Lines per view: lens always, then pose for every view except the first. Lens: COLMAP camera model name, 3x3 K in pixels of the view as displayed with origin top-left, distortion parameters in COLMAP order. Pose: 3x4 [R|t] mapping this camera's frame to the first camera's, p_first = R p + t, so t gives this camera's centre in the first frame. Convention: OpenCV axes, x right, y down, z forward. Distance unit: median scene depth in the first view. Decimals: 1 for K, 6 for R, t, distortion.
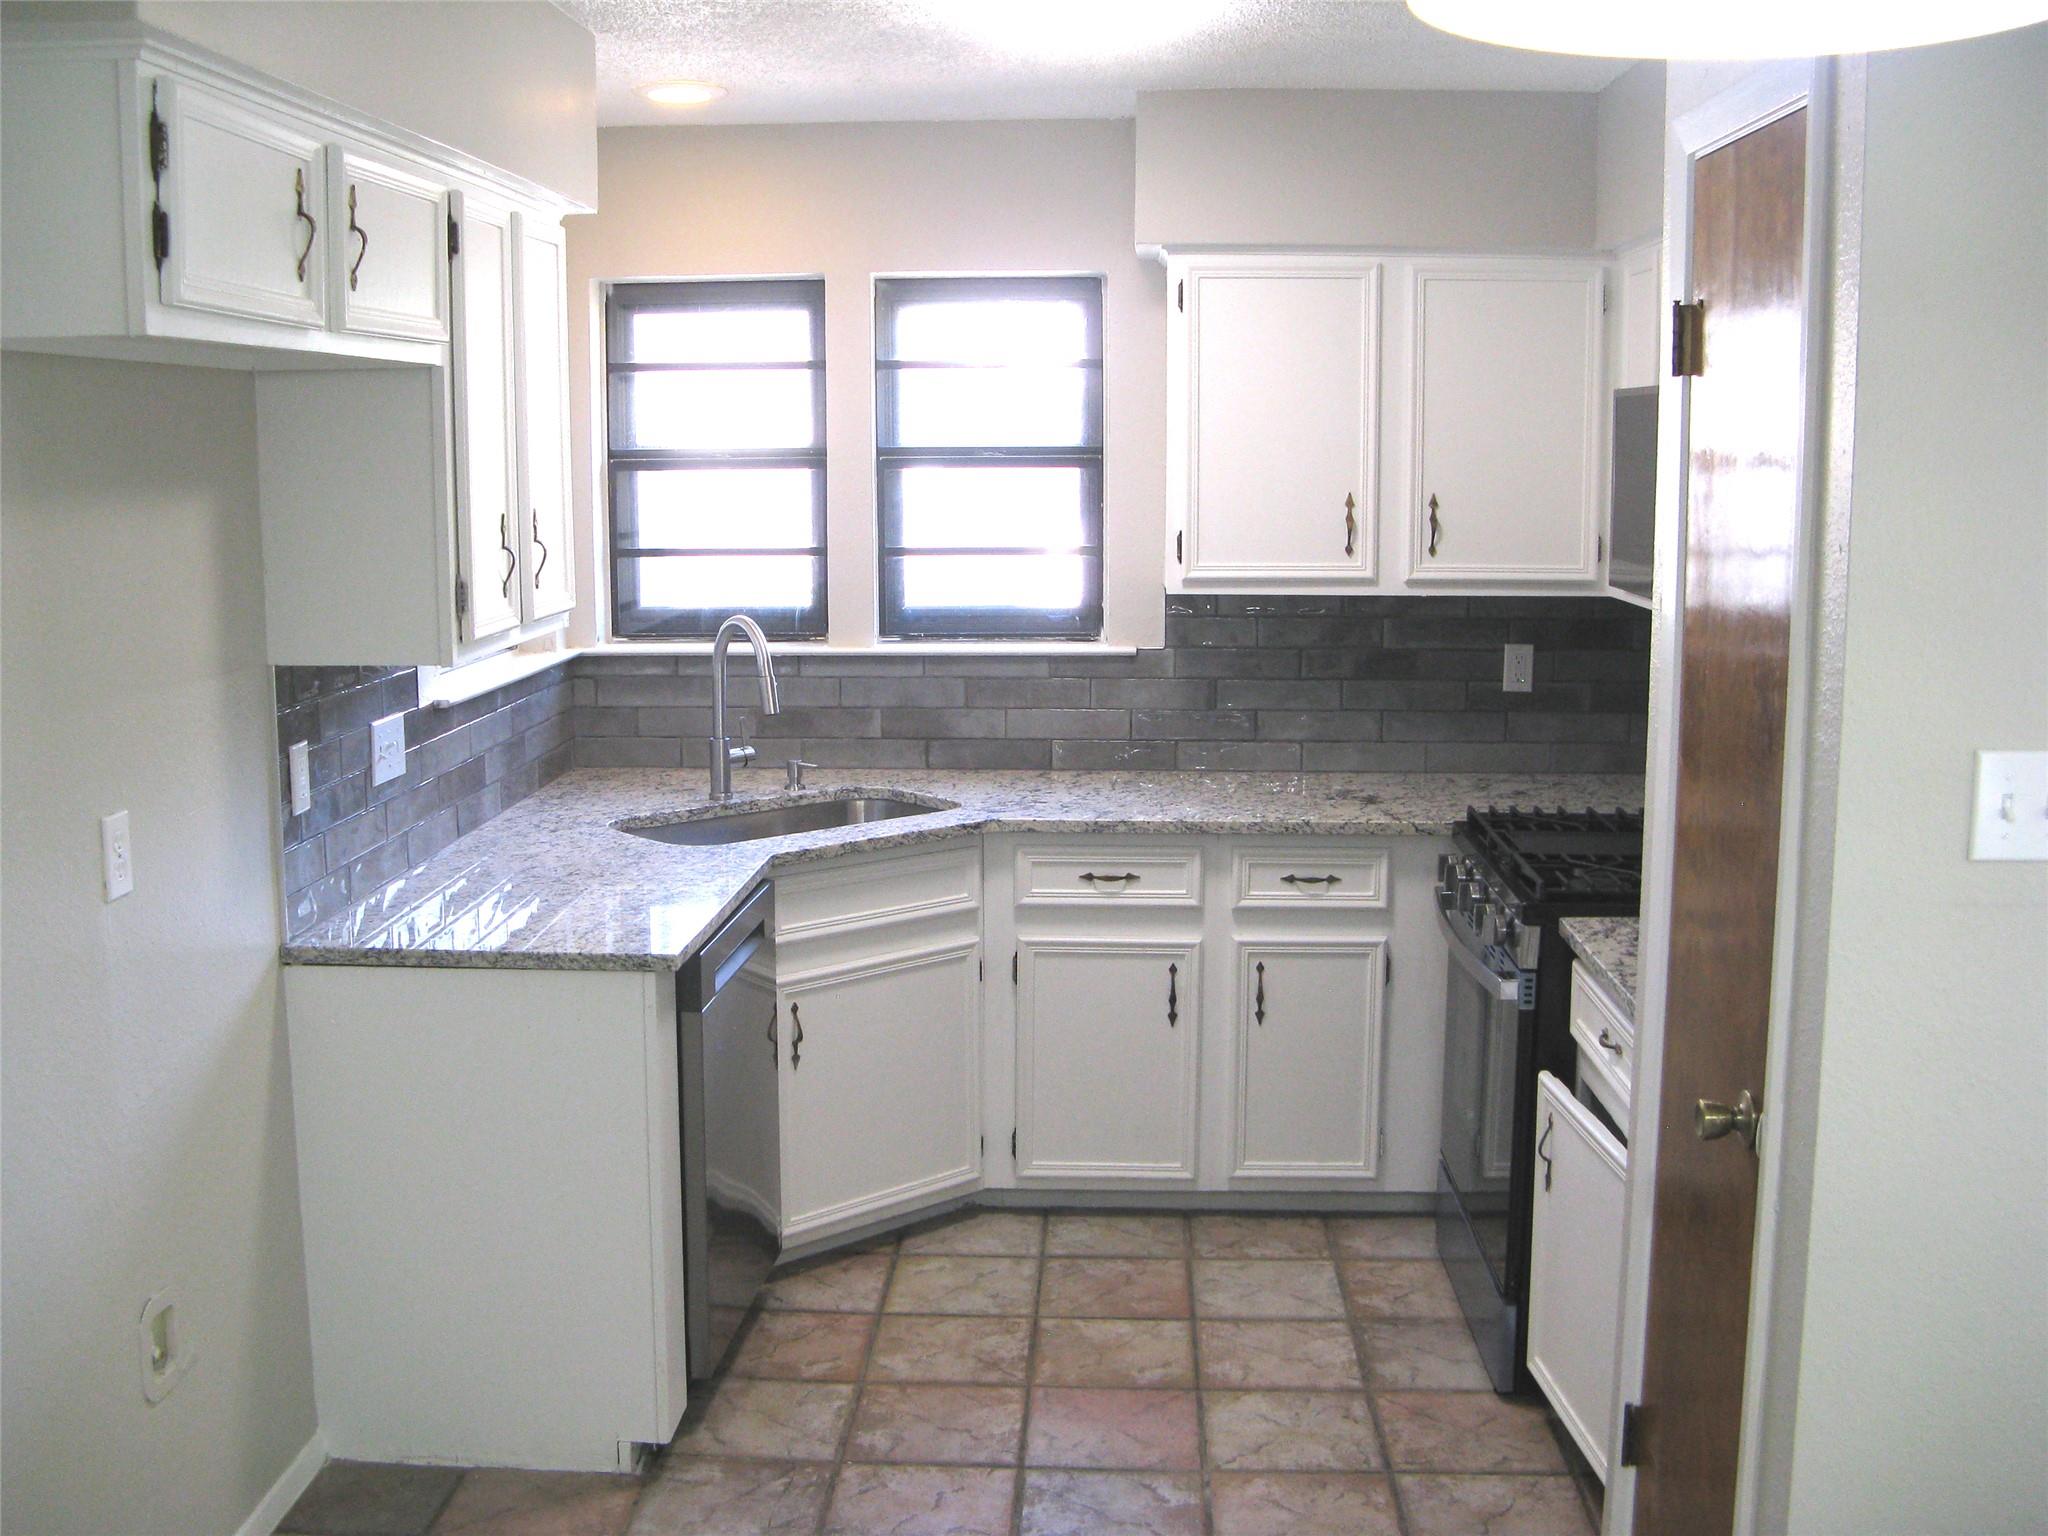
lens RADIAL K [[2131.9, 0, 1024.0], [0, 2131.9, 768.0], [0, 0, 1]] dist [-0.187312, 0.164664]
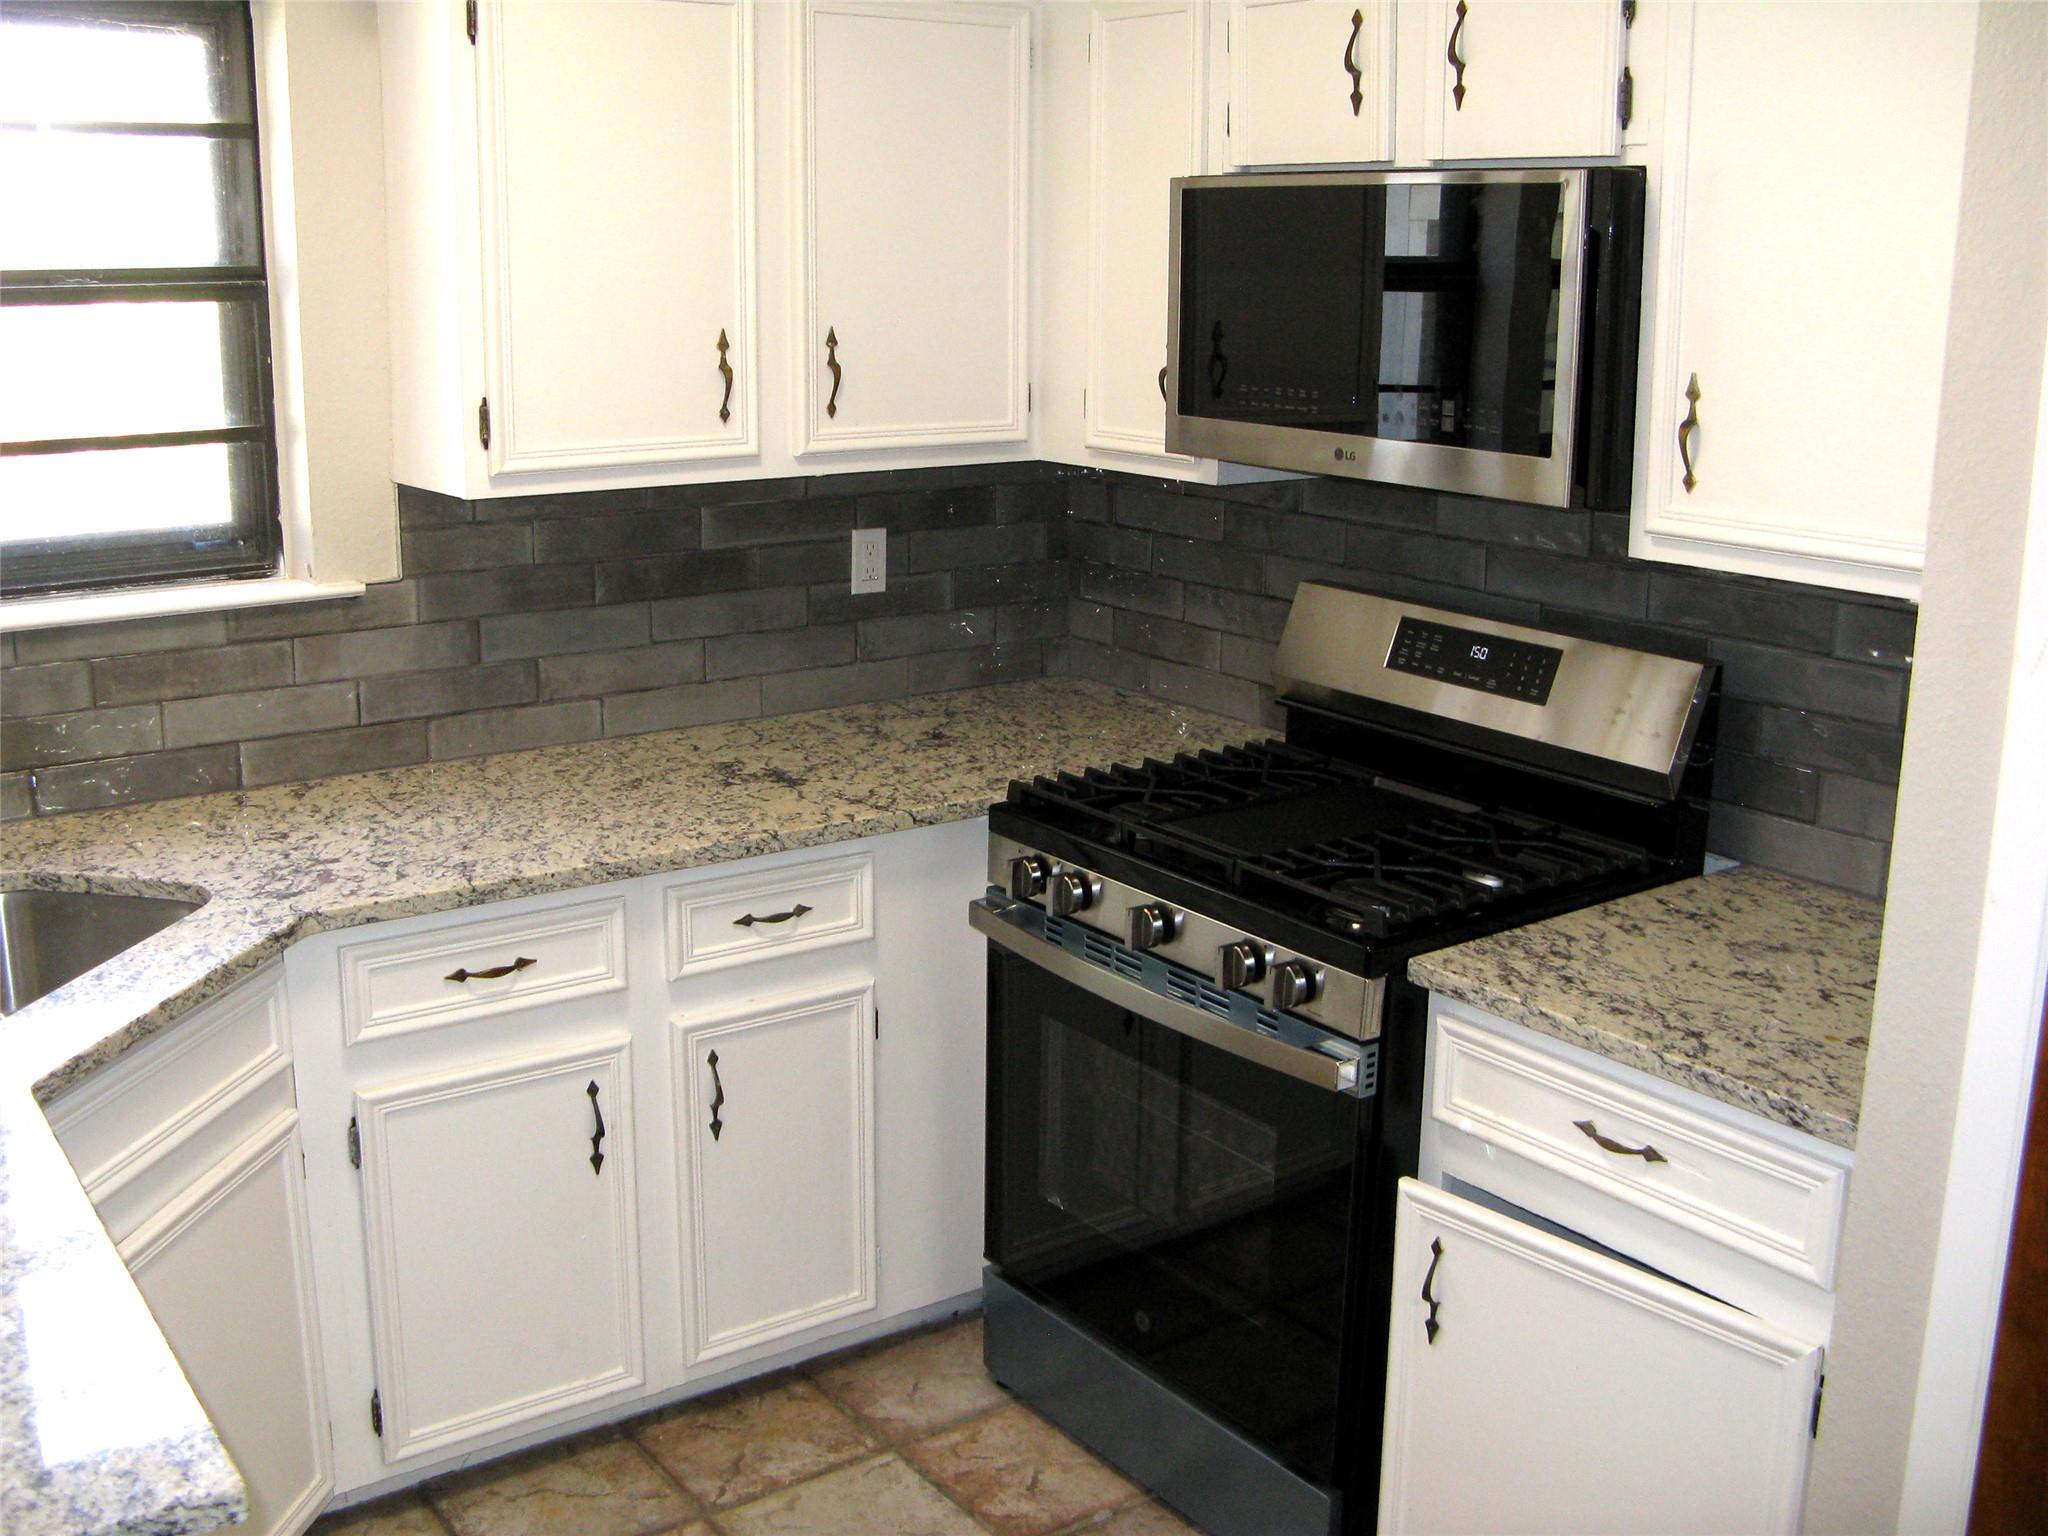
lens RADIAL K [[2131.9, 0, 1024.0], [0, 2131.9, 768.0], [0, 0, 1]] dist [-0.187312, 0.164664]
pose [[0.784054, -0.140910, 0.604486, -0.195571], [0.086288, 0.989178, 0.118663, -0.064474], [-0.614665, -0.040879, 0.787728, 0.417270]]
